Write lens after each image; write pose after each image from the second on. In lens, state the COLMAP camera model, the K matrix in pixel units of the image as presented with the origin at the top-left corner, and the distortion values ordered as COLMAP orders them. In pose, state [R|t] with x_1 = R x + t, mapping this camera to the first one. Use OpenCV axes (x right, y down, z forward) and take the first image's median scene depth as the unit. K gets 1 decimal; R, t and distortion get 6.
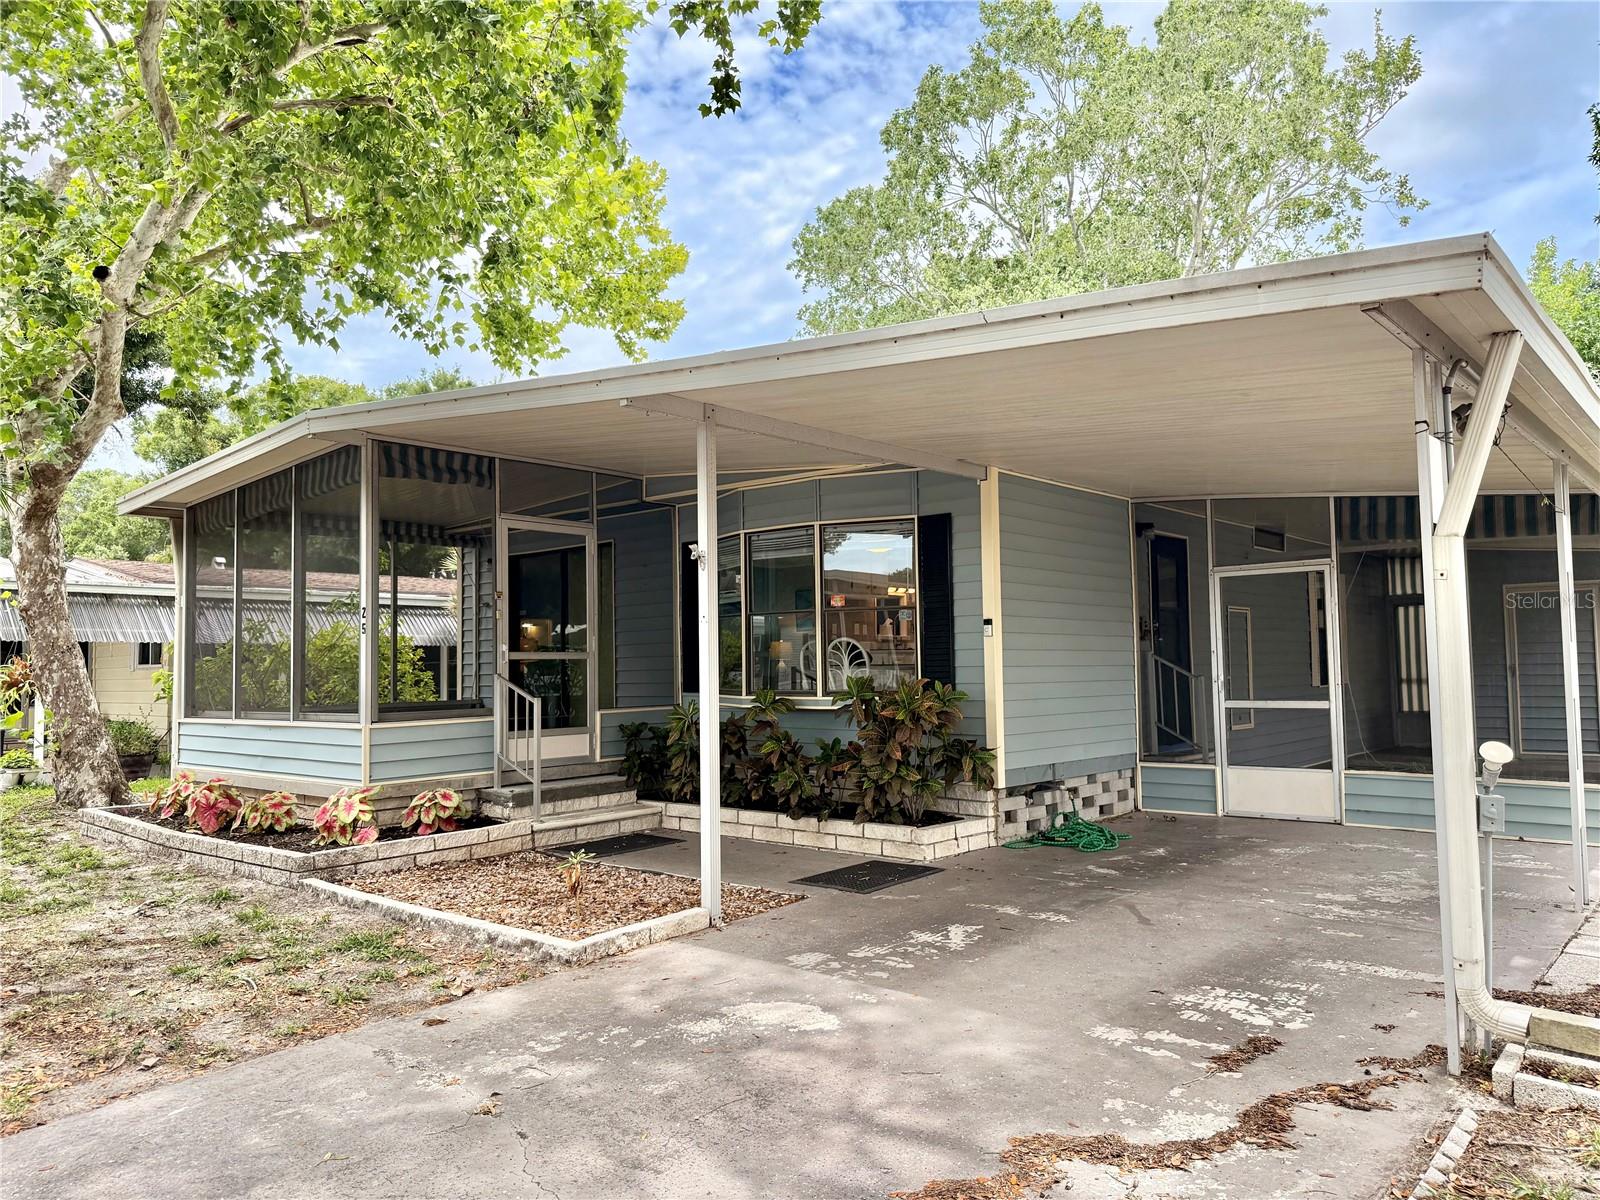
lens RADIAL K [[1129.3, 0, 796.9], [0, 1129.3, 605.8], [0, 0, 1]] dist [0.088305, -0.096049]
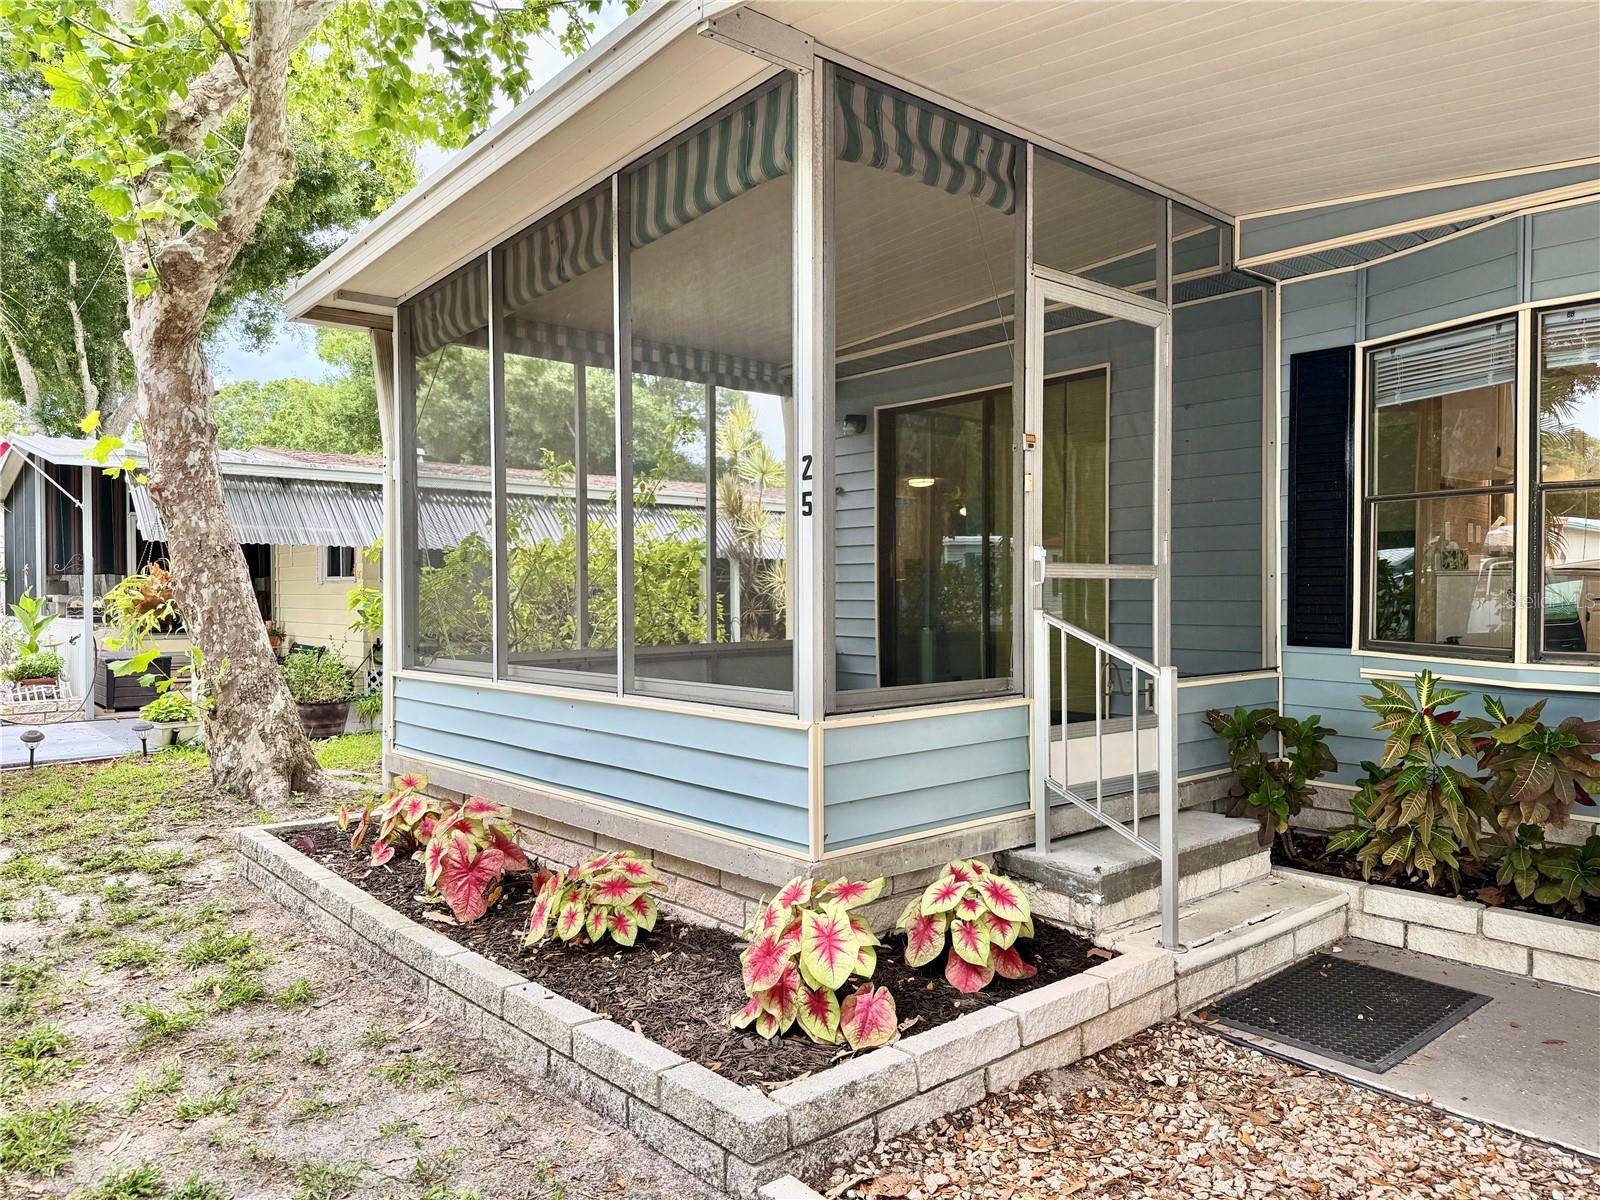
lens RADIAL K [[1109.9, 0, 815.7], [0, 1109.9, 603.2], [0, 0, 1]] dist [0.103840, -0.145358]
pose [[0.993756, 0.014423, -0.110636, -0.280573], [-0.006705, 0.997537, 0.069818, 0.024288], [0.111370, -0.068641, 0.991406, 0.491730]]
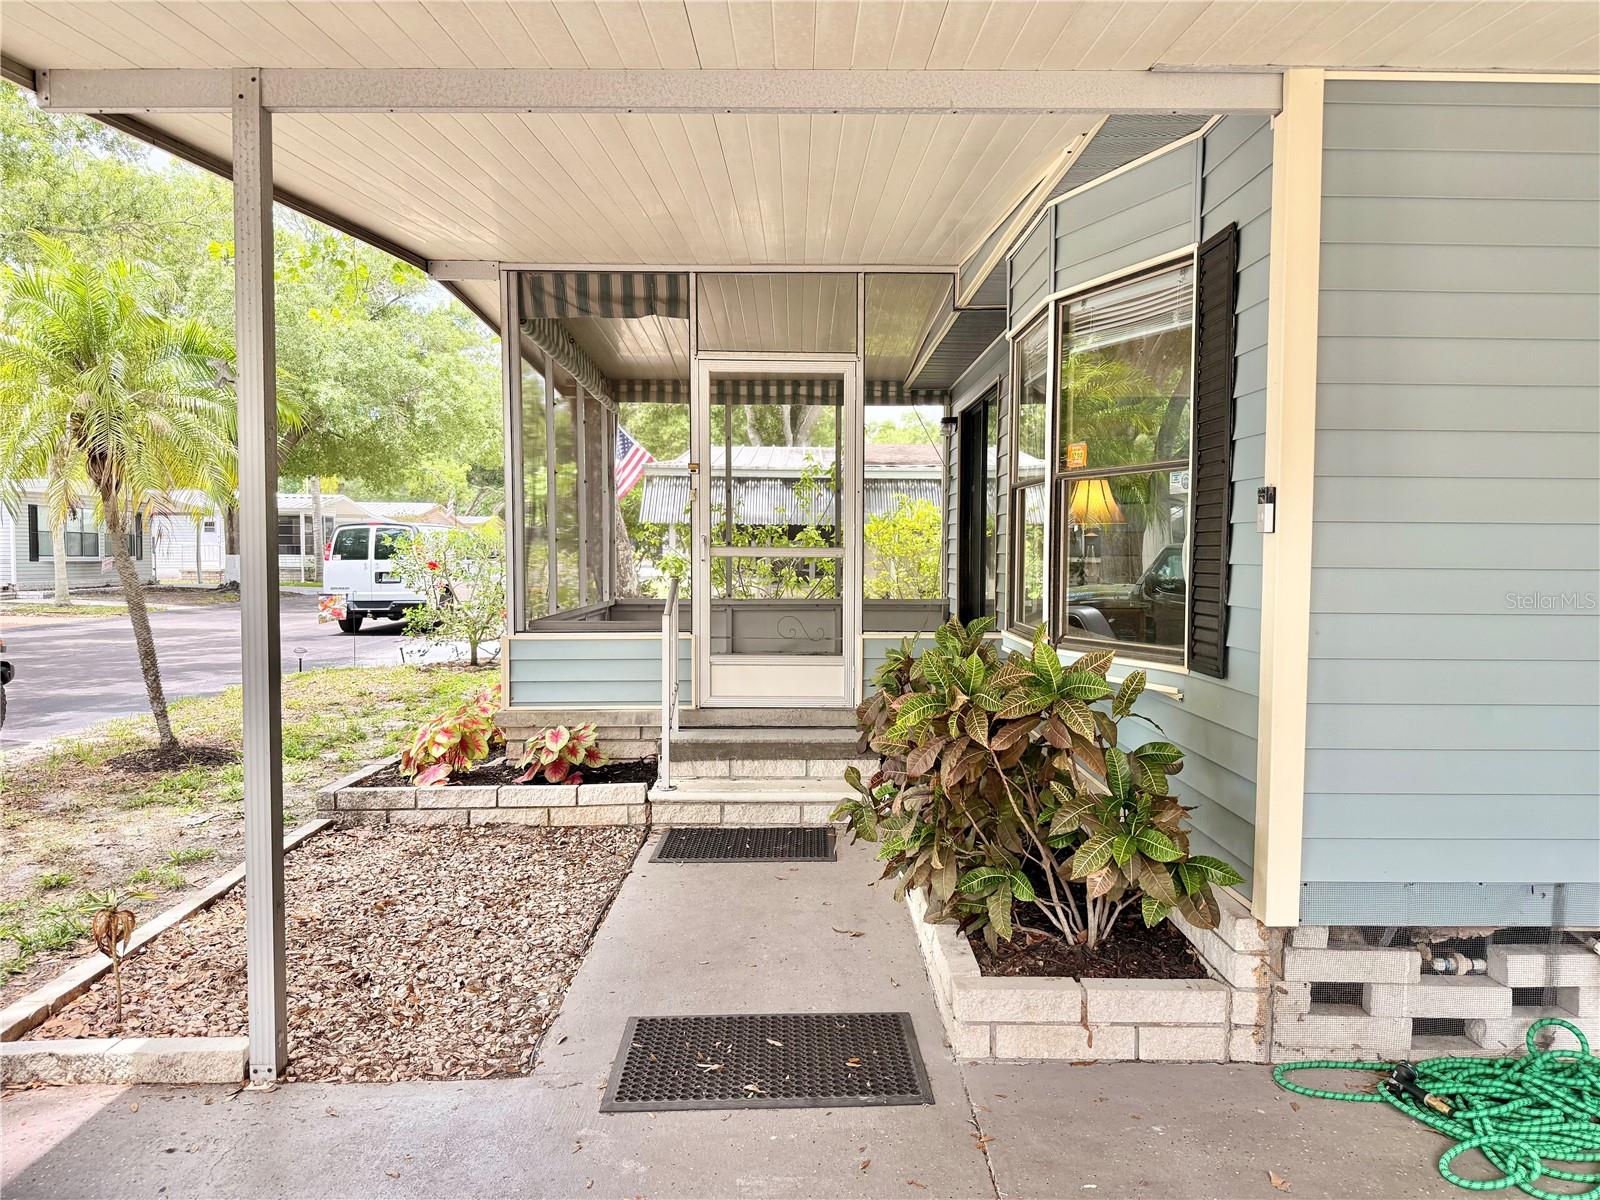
lens RADIAL K [[1109.9, 0, 815.7], [0, 1109.9, 603.2], [0, 0, 1]] dist [0.103840, -0.145358]
pose [[0.673420, 0.056166, -0.737123, 0.299634], [0.024986, 0.994811, 0.098627, 0.008206], [0.738837, -0.084835, 0.668522, 0.541149]]
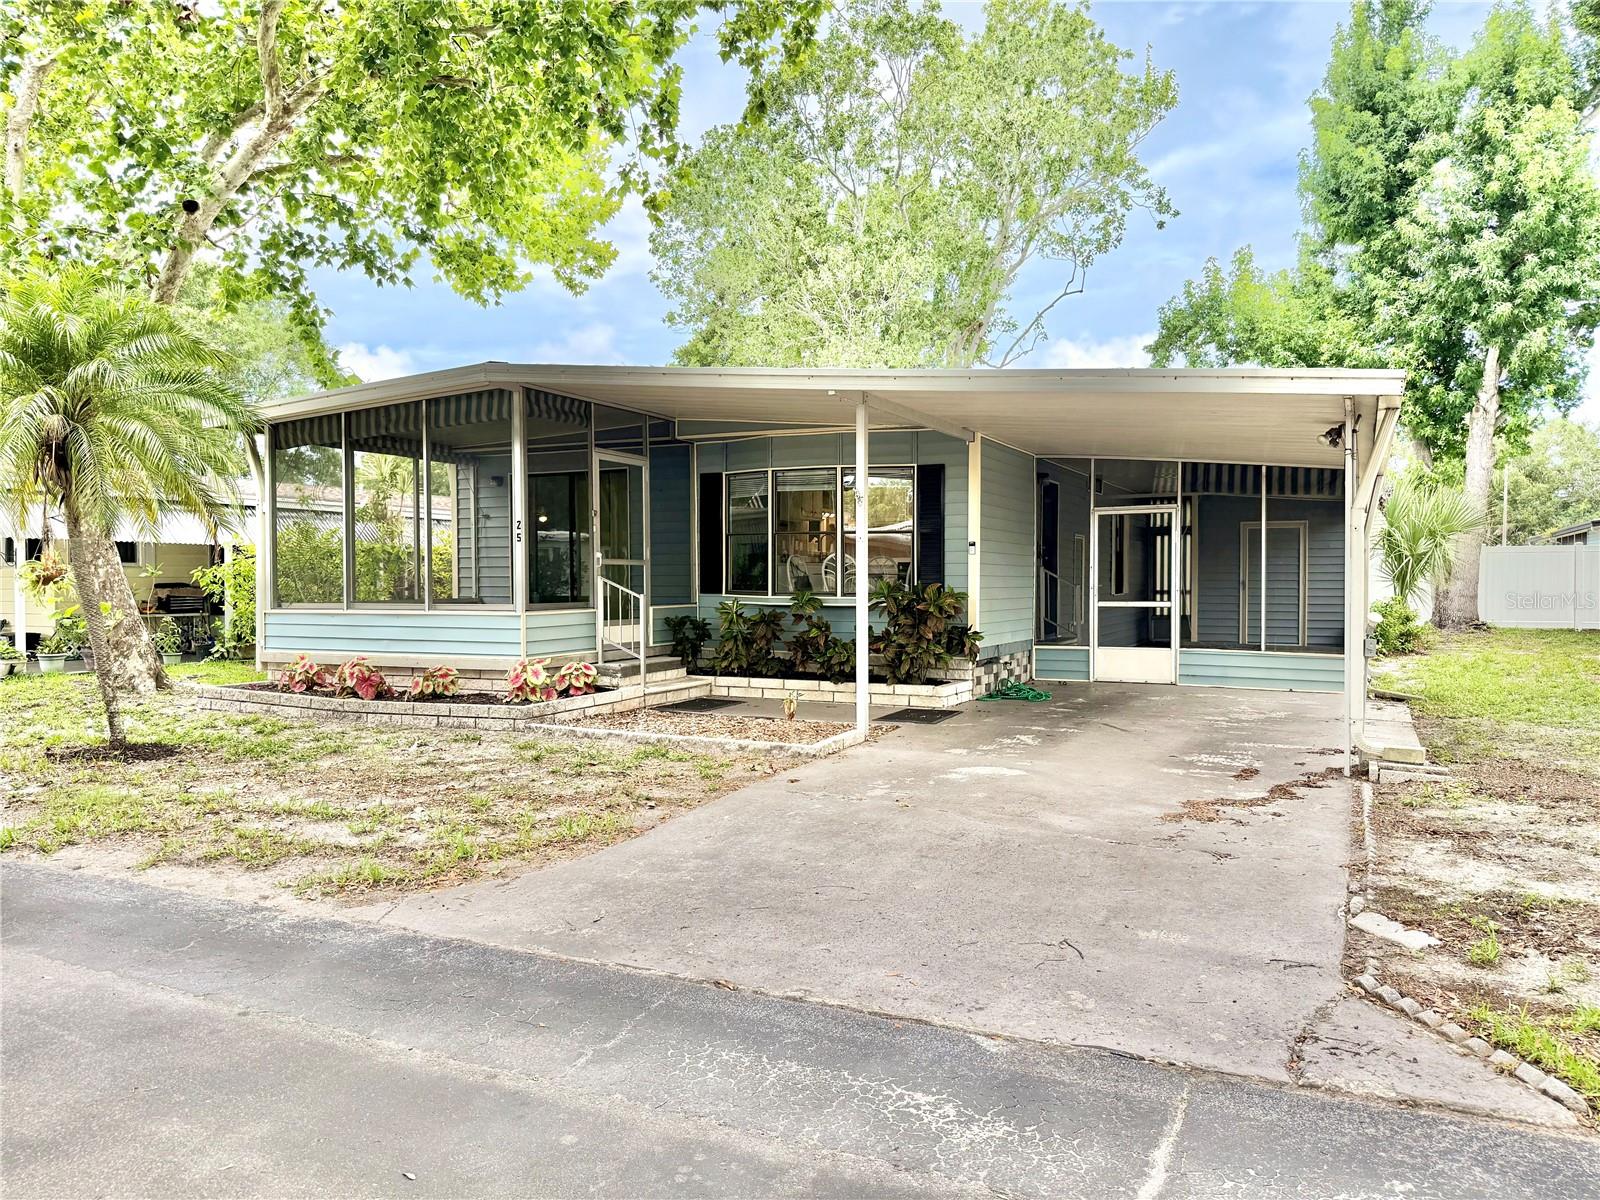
lens RADIAL K [[1142.0, 0, 814.9], [0, 1142.0, 608.8], [0, 0, 1]] dist [0.137974, -0.244893]
pose [[0.961763, 0.006856, 0.273797, -0.353017], [-0.028305, 0.996822, 0.074467, -0.004932], [-0.272416, -0.079369, 0.958900, -0.278527]]
